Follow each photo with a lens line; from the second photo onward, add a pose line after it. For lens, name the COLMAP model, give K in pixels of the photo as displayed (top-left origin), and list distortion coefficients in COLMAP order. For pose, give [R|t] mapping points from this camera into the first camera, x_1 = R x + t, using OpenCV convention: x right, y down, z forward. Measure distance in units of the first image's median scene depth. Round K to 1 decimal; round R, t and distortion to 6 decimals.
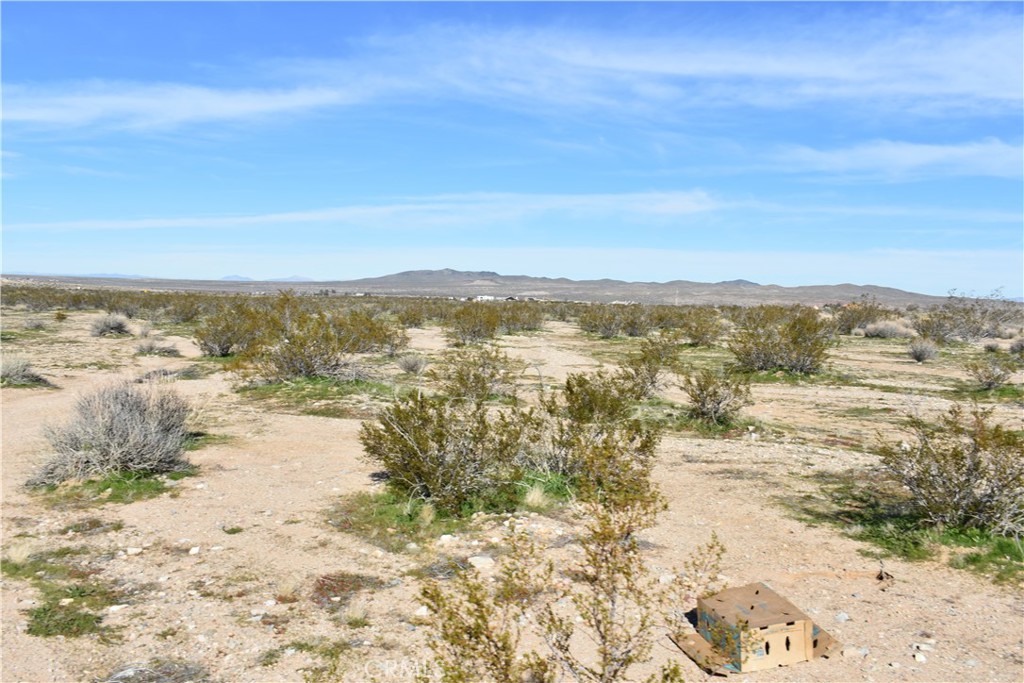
lens RADIAL K [[936.2, 0, 514.4], [0, 936.2, 344.4], [0, 0, 1]] dist [-0.018814, 0.000000]
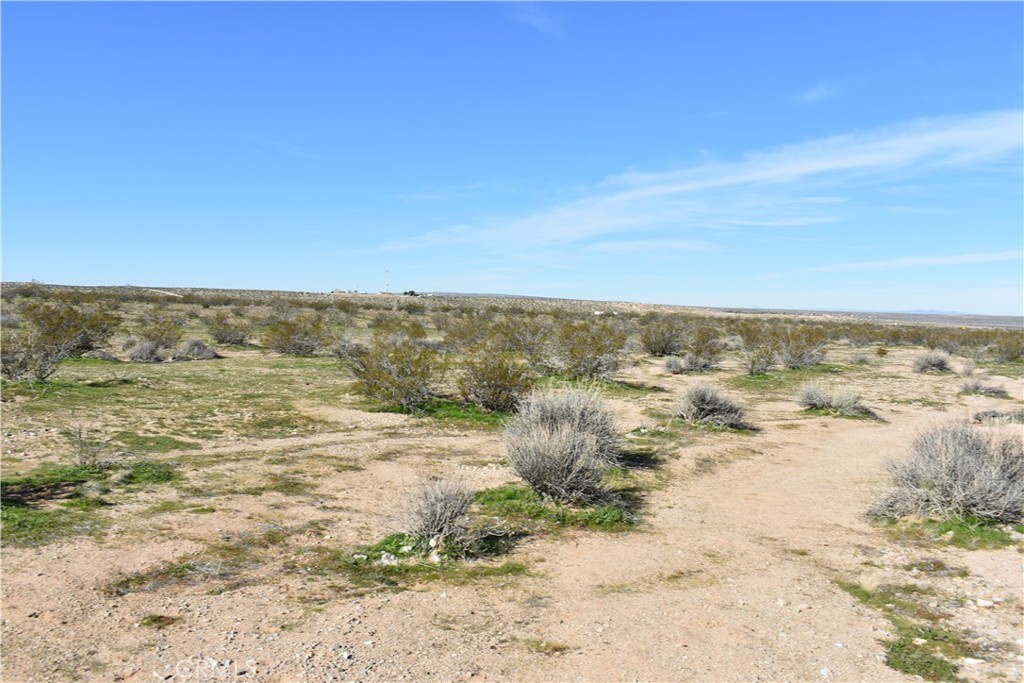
lens RADIAL K [[936.2, 0, 514.3], [0, 936.2, 344.8], [0, 0, 1]] dist [-0.018814, 0.000000]
pose [[0.679049, 0.021554, -0.733777, -0.018943], [-0.049718, 0.998624, -0.016676, -0.000480], [0.732408, 0.047805, 0.679186, -0.001959]]
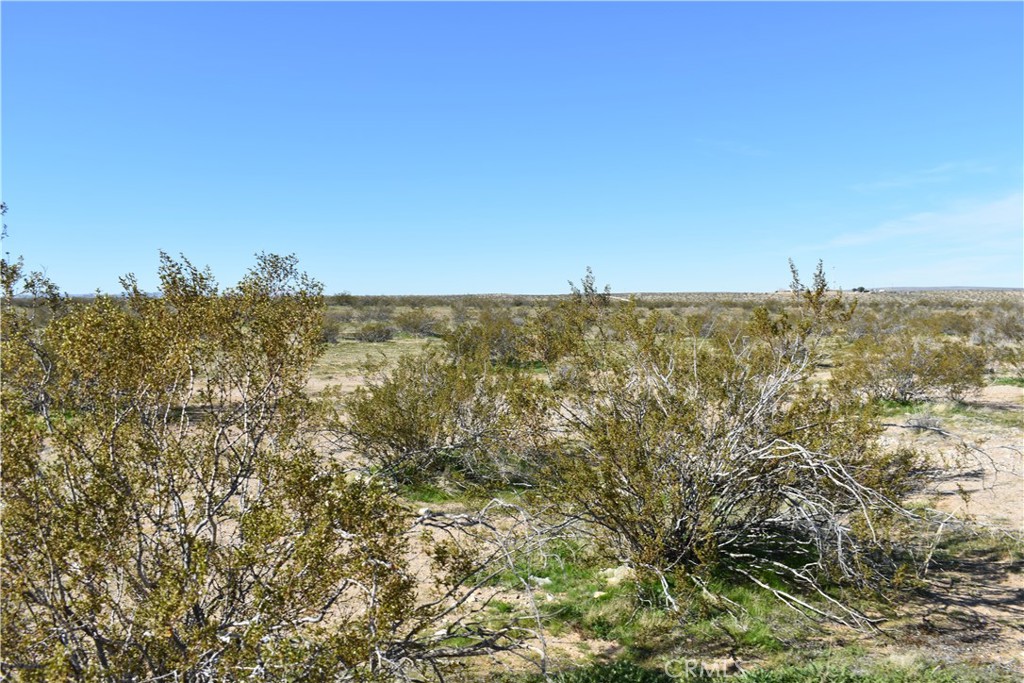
lens RADIAL K [[936.2, 0, 515.5], [0, 936.2, 335.0], [0, 0, 1]] dist [-0.018814, 0.000000]
pose [[0.277253, 0.003176, -0.960792, -0.721799], [-0.037441, 0.999271, -0.007501, -0.013962], [0.960067, 0.038053, 0.277169, -0.049252]]
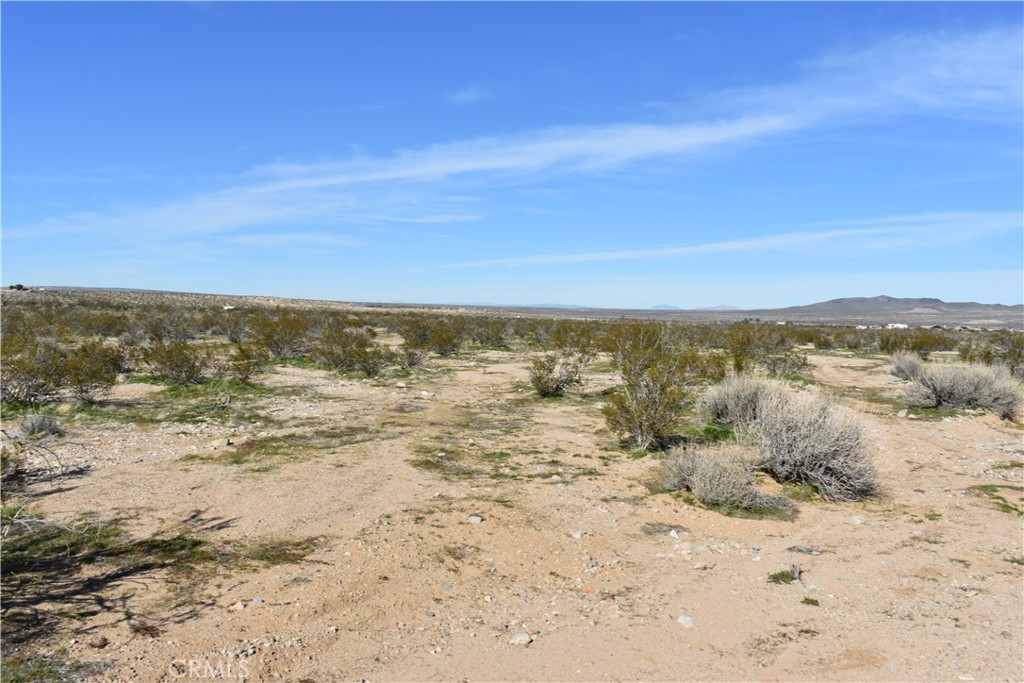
lens RADIAL K [[936.2, 0, 513.6], [0, 936.2, 344.7], [0, 0, 1]] dist [-0.018814, 0.000000]
pose [[0.901314, 0.010169, -0.433046, -0.684558], [-0.023302, 0.999415, -0.025031, -0.014003], [0.432538, 0.032652, 0.901024, -0.008916]]
